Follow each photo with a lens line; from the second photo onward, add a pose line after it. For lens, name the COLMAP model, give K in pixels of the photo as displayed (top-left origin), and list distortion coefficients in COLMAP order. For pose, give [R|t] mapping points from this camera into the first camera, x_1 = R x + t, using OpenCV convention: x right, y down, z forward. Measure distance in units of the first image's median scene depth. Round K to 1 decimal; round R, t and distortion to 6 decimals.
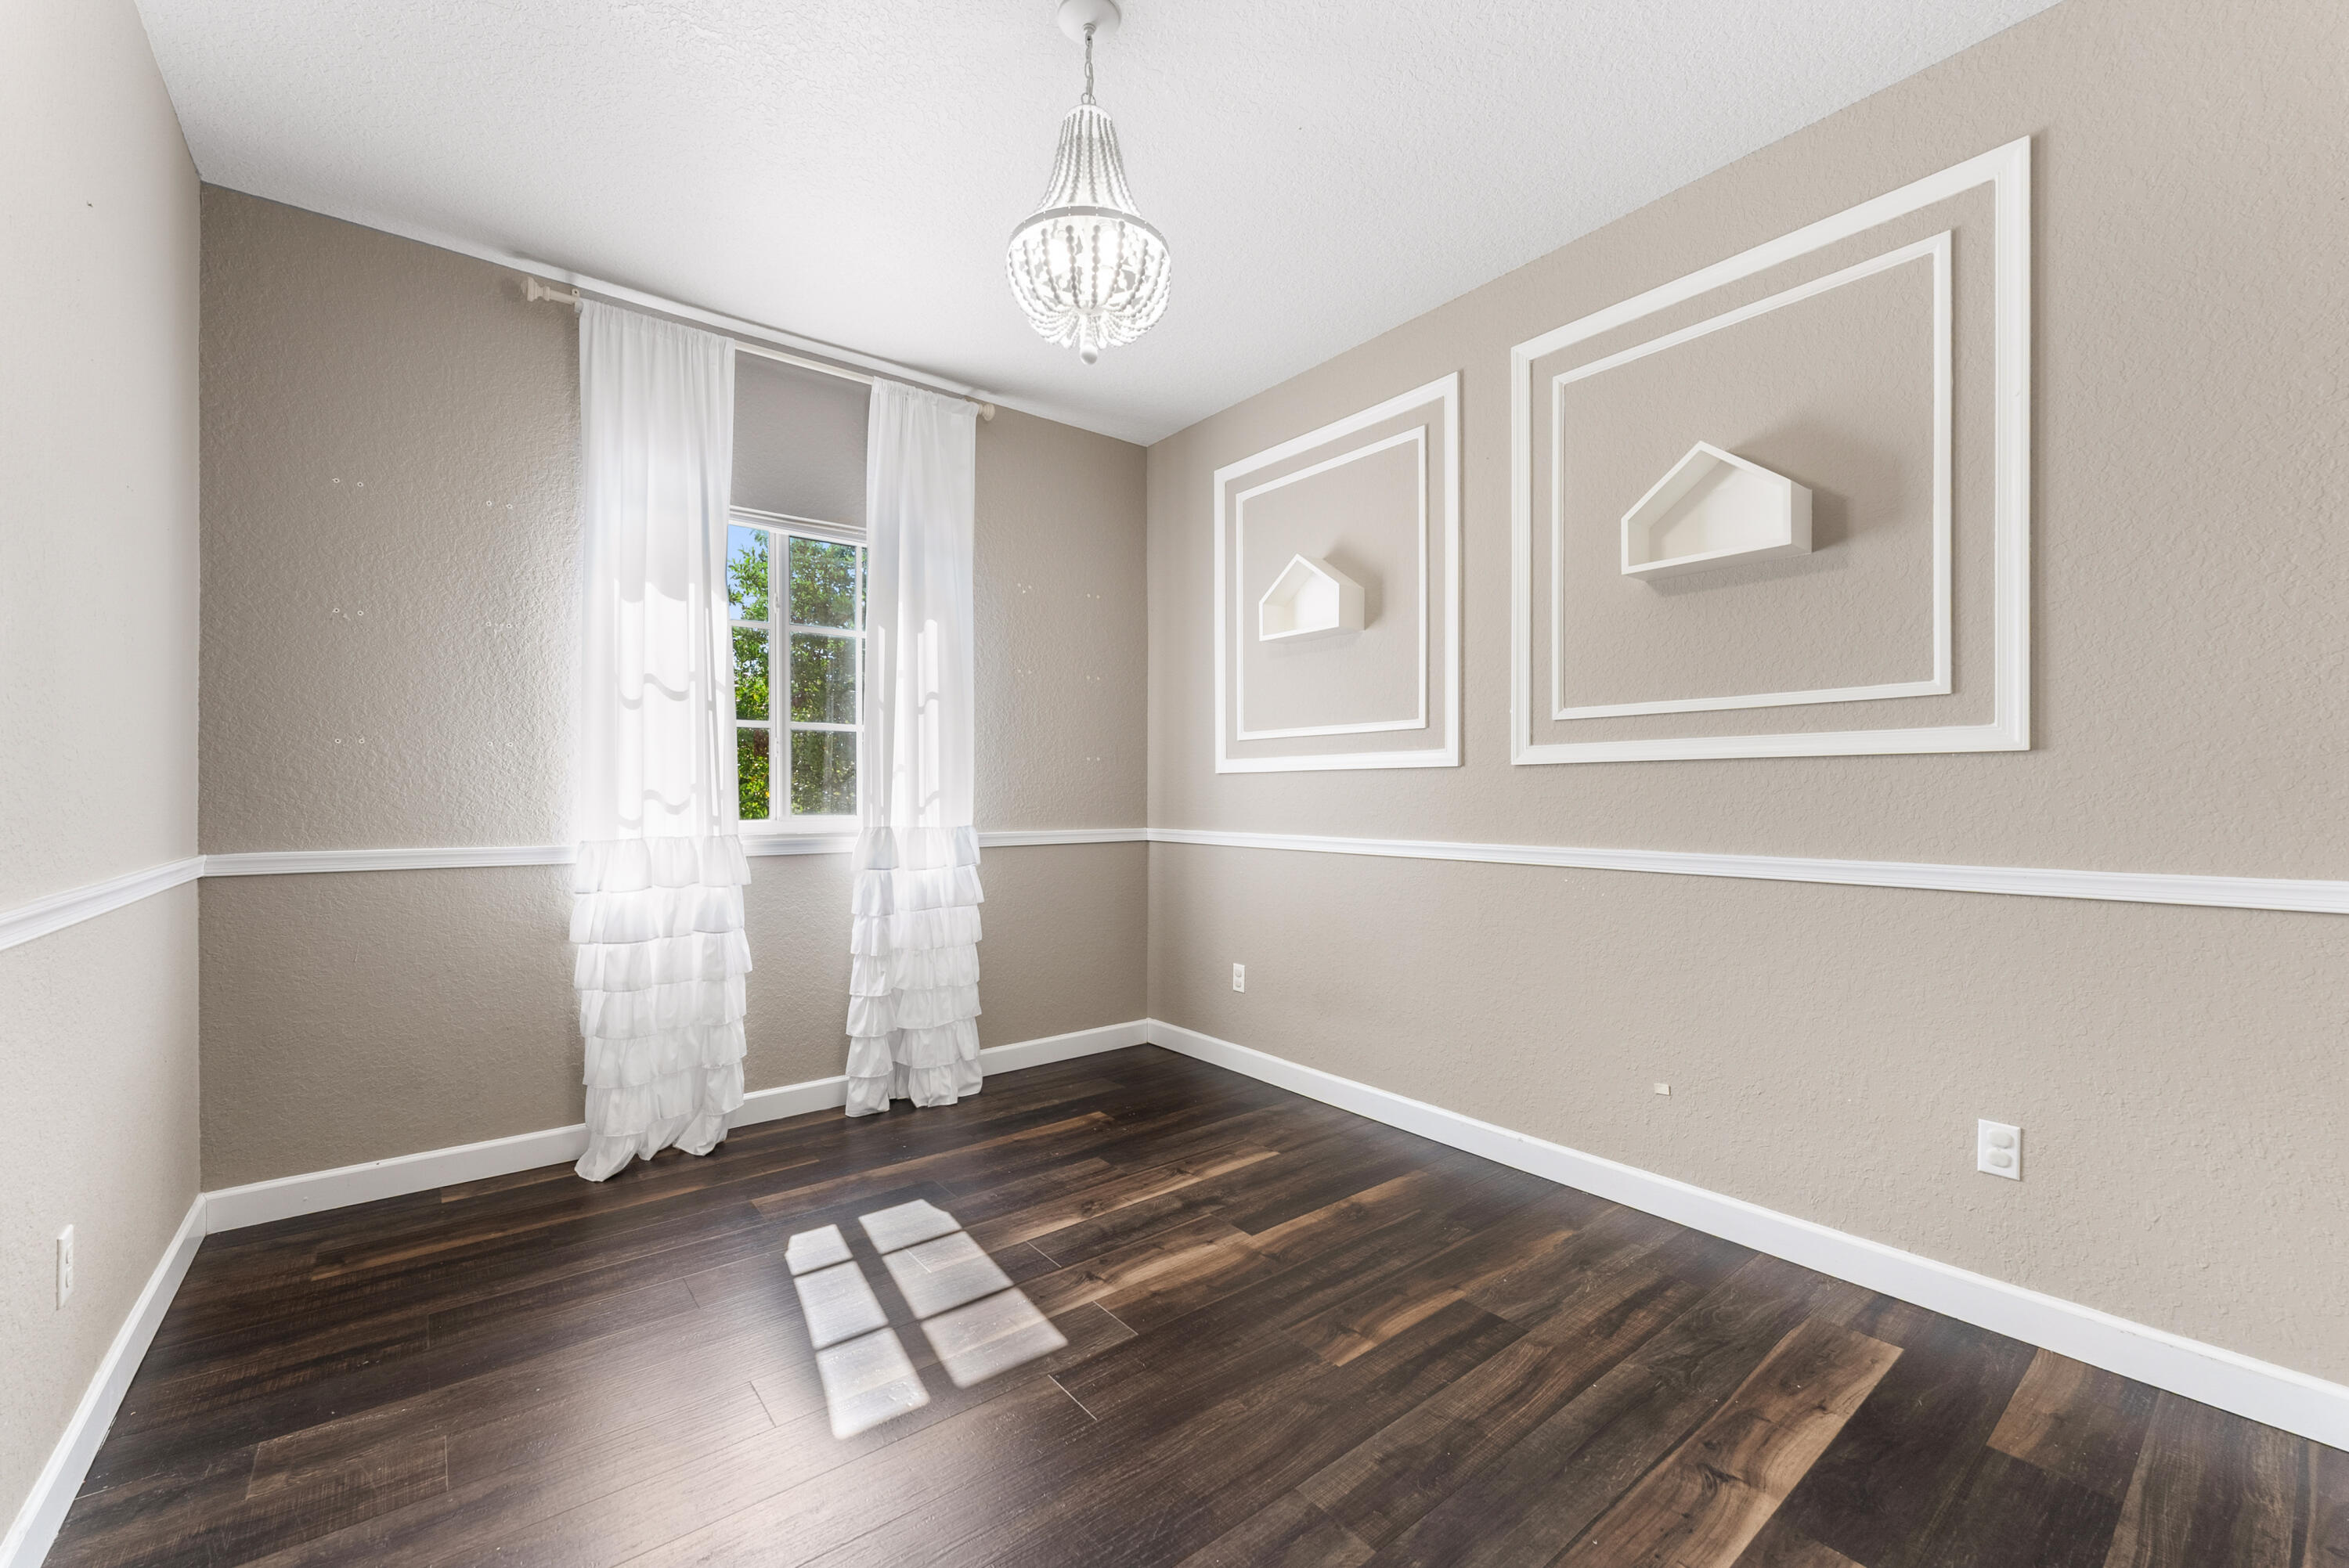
lens RADIAL K [[941.8, 0, 1172.6], [0, 941.8, 787.8], [0, 0, 1]] dist [-0.002109, -0.001155]
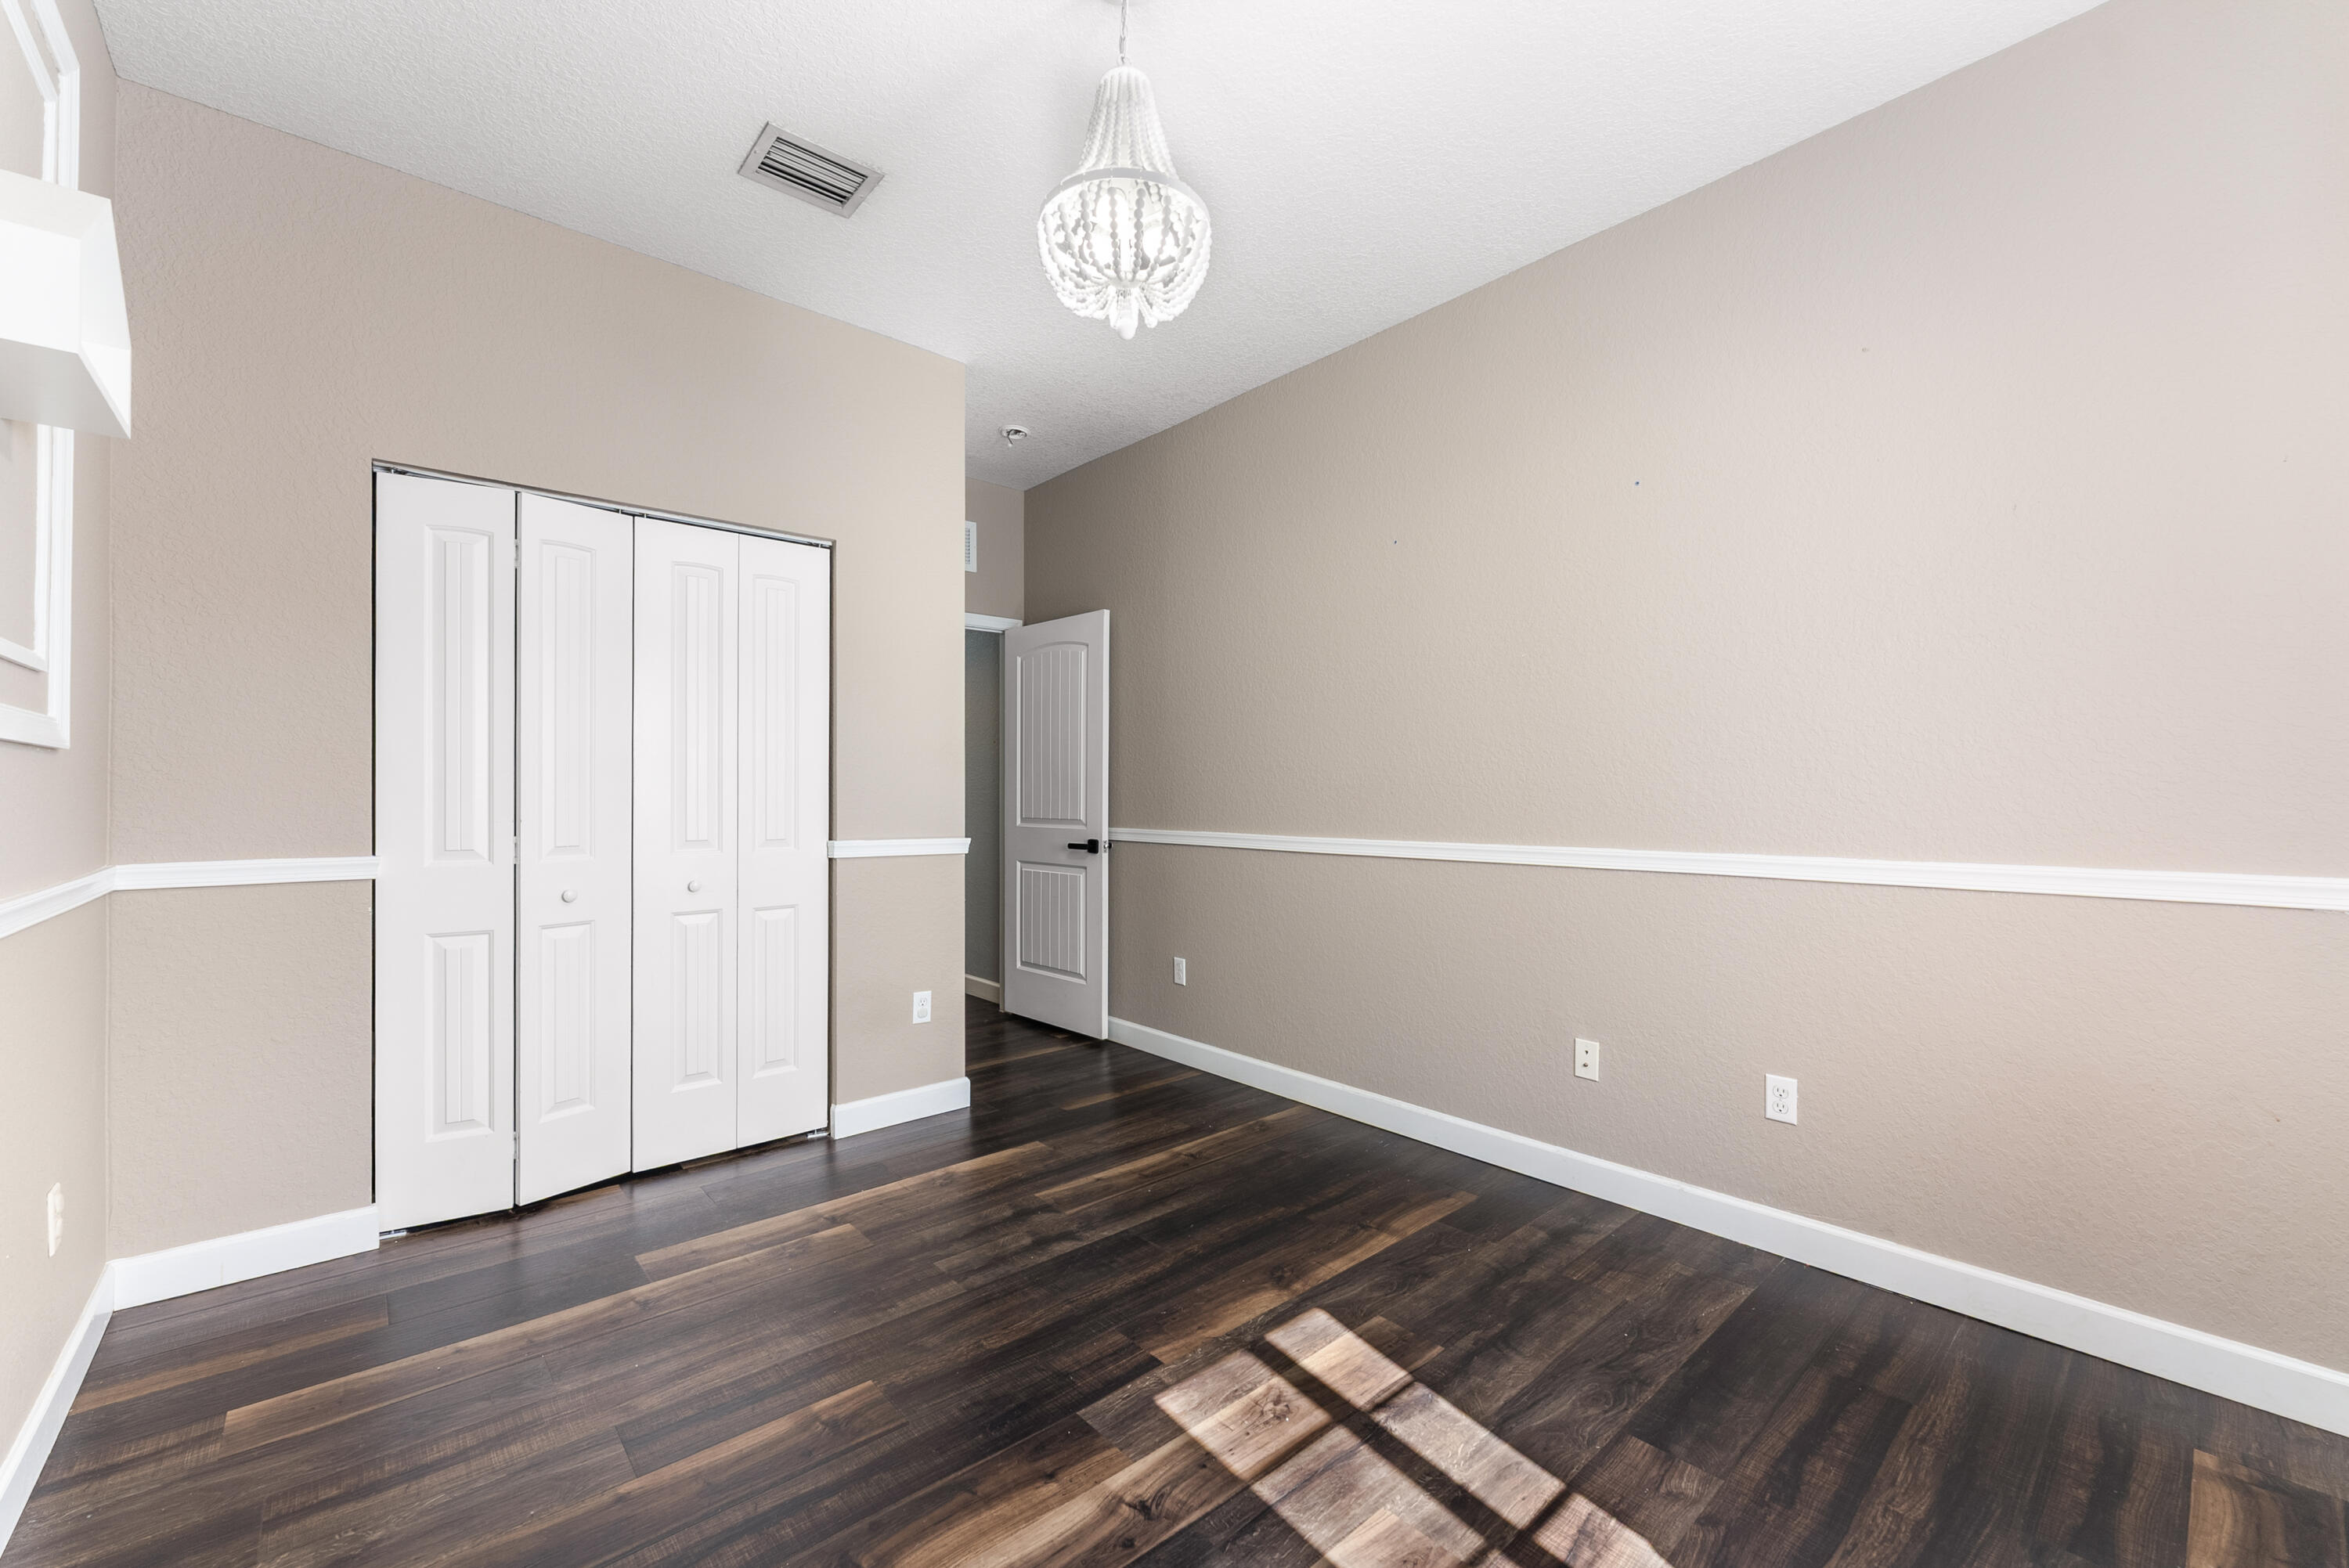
lens RADIAL K [[941.8, 0, 1176.7], [0, 941.8, 793.4], [0, 0, 1]] dist [-0.002109, -0.001155]
pose [[-0.998731, 0.004972, -0.050110, -0.086410], [0.004516, 0.999947, 0.009213, -0.001450], [0.050153, 0.008975, -0.998701, 1.820025]]
